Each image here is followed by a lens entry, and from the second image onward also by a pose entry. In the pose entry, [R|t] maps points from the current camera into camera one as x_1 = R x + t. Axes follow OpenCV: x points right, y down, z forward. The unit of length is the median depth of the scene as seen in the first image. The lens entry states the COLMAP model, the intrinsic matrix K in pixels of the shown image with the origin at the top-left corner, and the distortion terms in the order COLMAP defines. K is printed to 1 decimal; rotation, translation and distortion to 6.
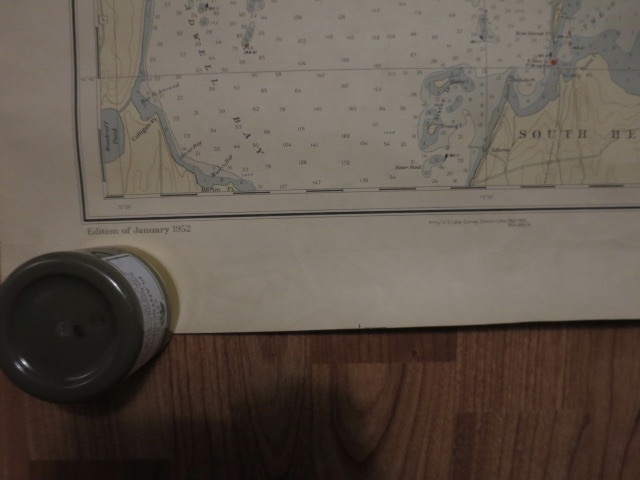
lens RADIAL K [[444.1, 0, 320.0], [0, 444.1, 240.0], [0, 0, 1]] dist [-0.049937, 0.013756]
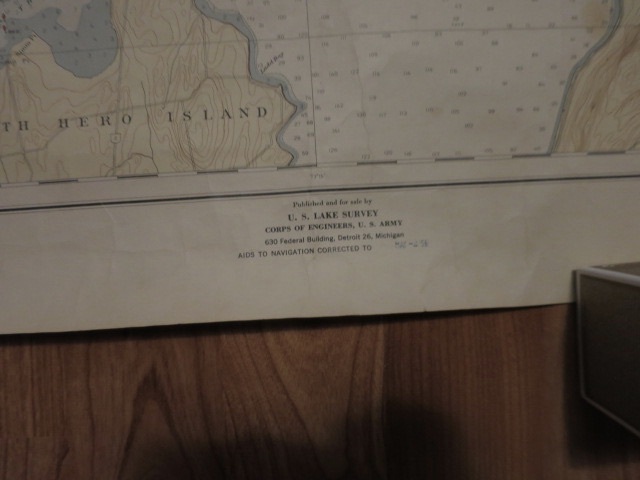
lens RADIAL K [[444.1, 0, 320.0], [0, 444.1, 240.0], [0, 0, 1]] dist [-0.049937, 0.013756]
pose [[0.999164, -0.039432, -0.010831, 1.212548], [0.039029, 0.998620, -0.035130, 0.046810], [0.012202, 0.034678, 0.999324, 0.123809]]
